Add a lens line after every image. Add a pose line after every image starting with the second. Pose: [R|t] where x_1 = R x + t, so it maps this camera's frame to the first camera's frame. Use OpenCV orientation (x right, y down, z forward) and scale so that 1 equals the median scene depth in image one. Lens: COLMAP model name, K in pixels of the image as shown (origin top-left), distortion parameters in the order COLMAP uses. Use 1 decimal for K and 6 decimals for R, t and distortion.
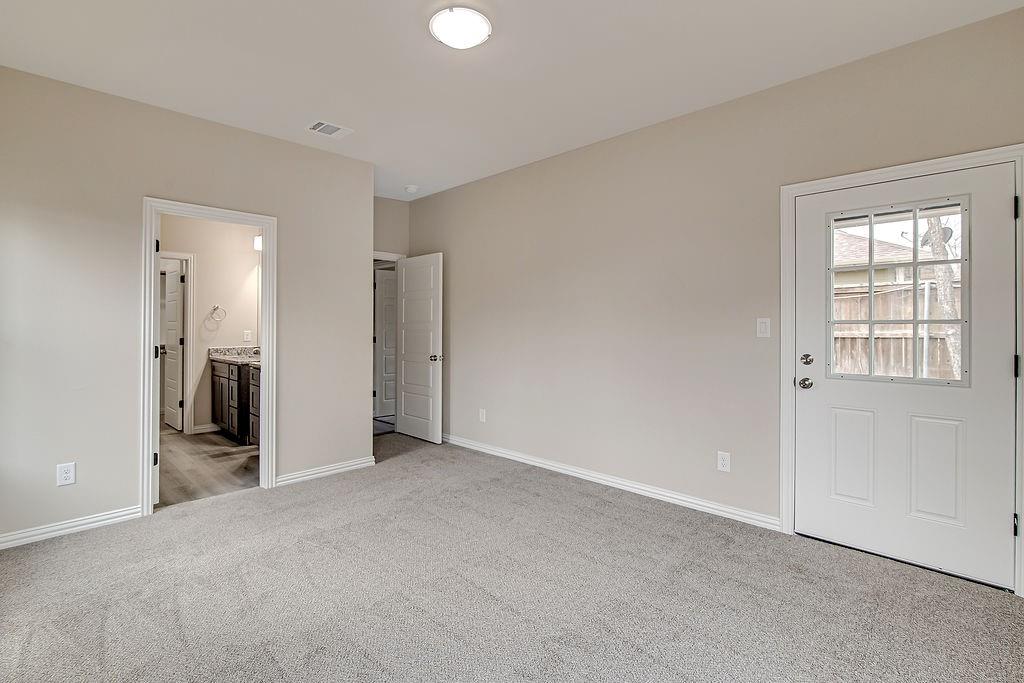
lens RADIAL K [[464.1, 0, 509.1], [0, 464.1, 332.1], [0, 0, 1]] dist [-0.000681, 0.000072]
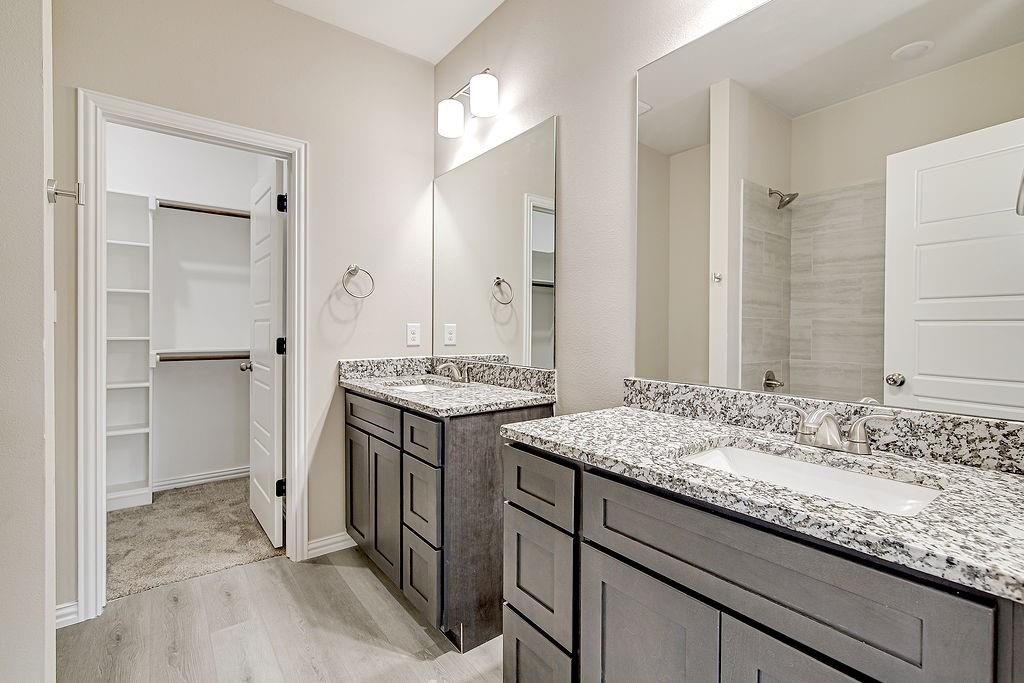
lens RADIAL K [[464.1, 0, 534.8], [0, 464.1, 342.0], [0, 0, 1]] dist [-0.000681, 0.000072]
pose [[0.992568, 0.002361, -0.121665, -0.414092], [-0.000903, 0.999927, 0.012039, 0.011091], [0.121684, -0.011839, 0.992498, 0.593950]]
